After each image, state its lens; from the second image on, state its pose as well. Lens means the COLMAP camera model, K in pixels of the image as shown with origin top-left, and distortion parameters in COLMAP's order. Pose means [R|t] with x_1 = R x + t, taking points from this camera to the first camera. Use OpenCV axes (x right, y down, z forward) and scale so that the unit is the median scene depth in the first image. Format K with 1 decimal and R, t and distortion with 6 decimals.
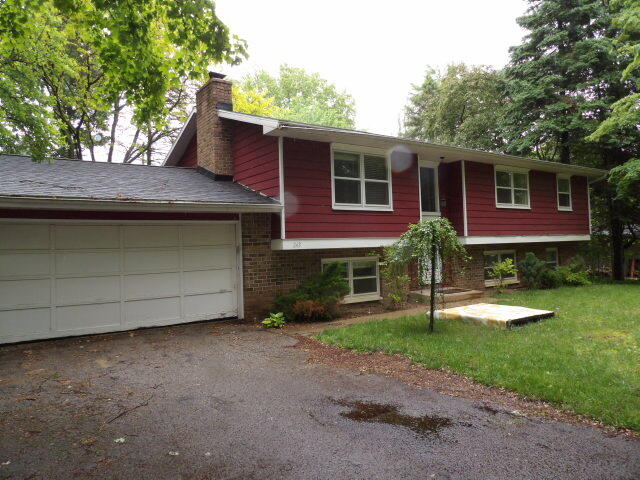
lens RADIAL K [[462.8, 0, 318.9], [0, 462.8, 235.0], [0, 0, 1]] dist [-0.033203, 0.047162]
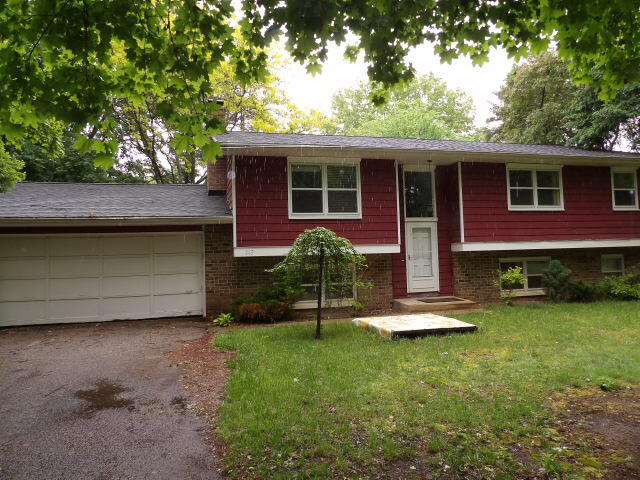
lens RADIAL K [[462.8, 0, 318.8], [0, 462.8, 241.4], [0, 0, 1]] dist [-0.033203, 0.047162]
pose [[0.938502, -0.008535, -0.345169, 0.468096], [0.009856, 0.999949, 0.002073, -0.005438], [0.345134, -0.005348, 0.938538, 0.024318]]
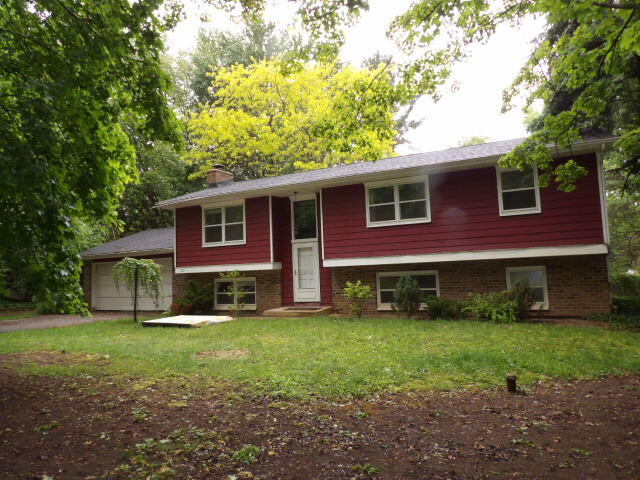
lens RADIAL K [[462.8, 0, 319.8], [0, 462.8, 240.8], [0, 0, 1]] dist [-0.033203, 0.047162]
pose [[0.465015, -0.047193, -0.884044, 1.608105], [0.053487, 0.998252, -0.025155, -0.018013], [0.883686, -0.035587, 0.466726, 0.632682]]
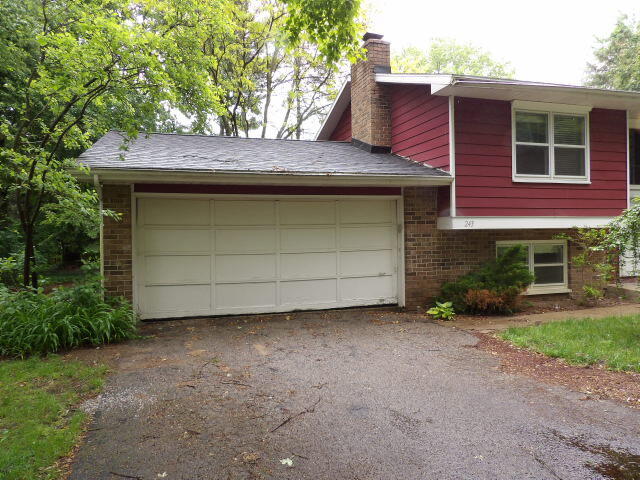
lens RADIAL K [[462.8, 0, 315.9], [0, 462.8, 235.4], [0, 0, 1]] dist [-0.033203, 0.047162]
pose [[0.953212, 0.017328, -0.301807, -0.057206], [-0.005502, 0.999185, 0.039990, 0.009788], [0.302254, -0.036458, 0.952530, 0.103380]]
